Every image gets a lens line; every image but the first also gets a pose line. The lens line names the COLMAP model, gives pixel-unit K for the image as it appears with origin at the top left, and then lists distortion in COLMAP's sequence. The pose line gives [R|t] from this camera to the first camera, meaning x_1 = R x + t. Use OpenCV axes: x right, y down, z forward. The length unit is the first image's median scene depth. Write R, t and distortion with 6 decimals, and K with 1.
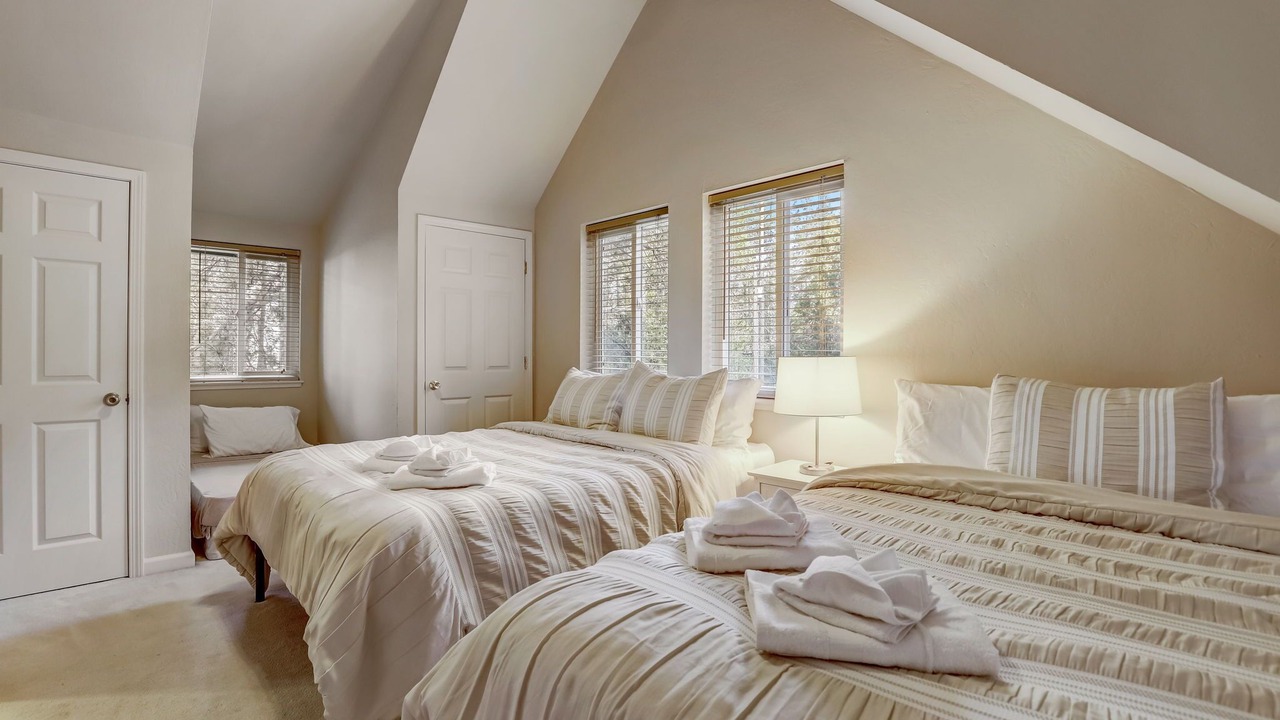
lens RADIAL K [[587.9, 0, 638.7], [0, 587.9, 354.9], [0, 0, 1]] dist [-0.029527, 0.000181]
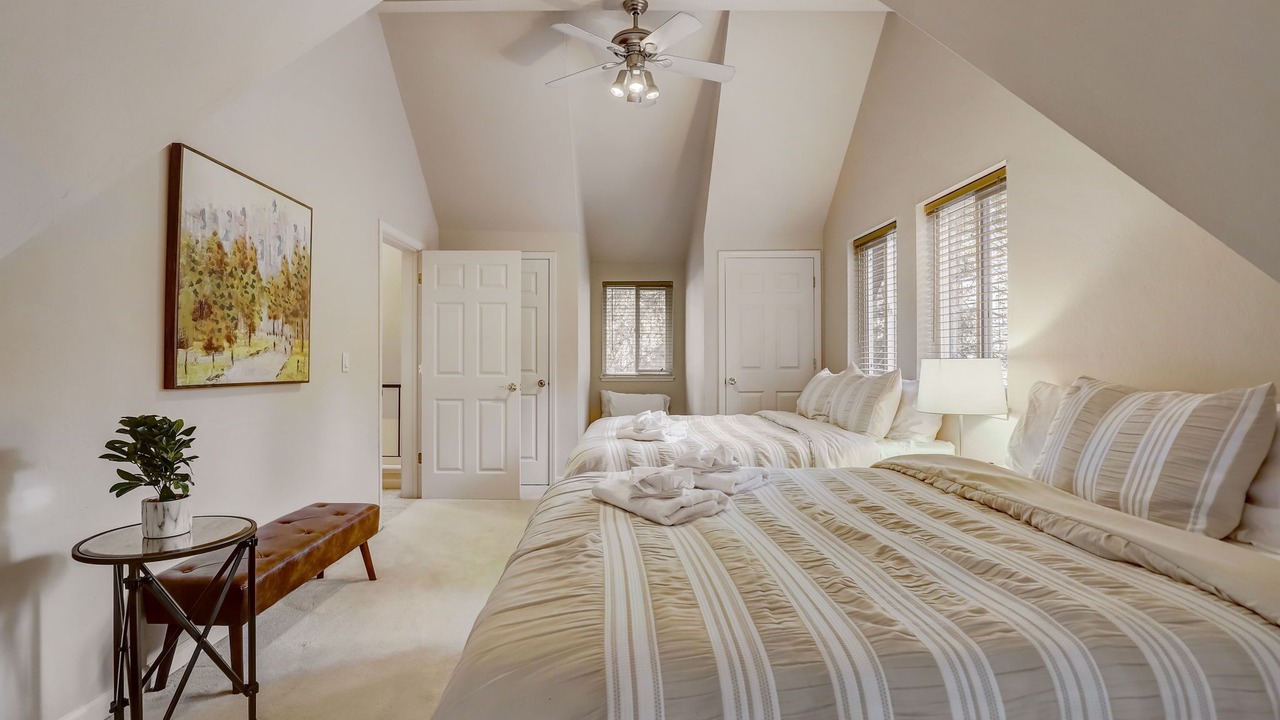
lens RADIAL K [[587.9, 0, 638.7], [0, 587.9, 354.9], [0, 0, 1]] dist [-0.029527, 0.000181]
pose [[0.738774, -0.006095, -0.673925, 0.485842], [0.003908, 0.999981, -0.004759, -0.000418], [0.673942, 0.000882, 0.738784, -0.130549]]
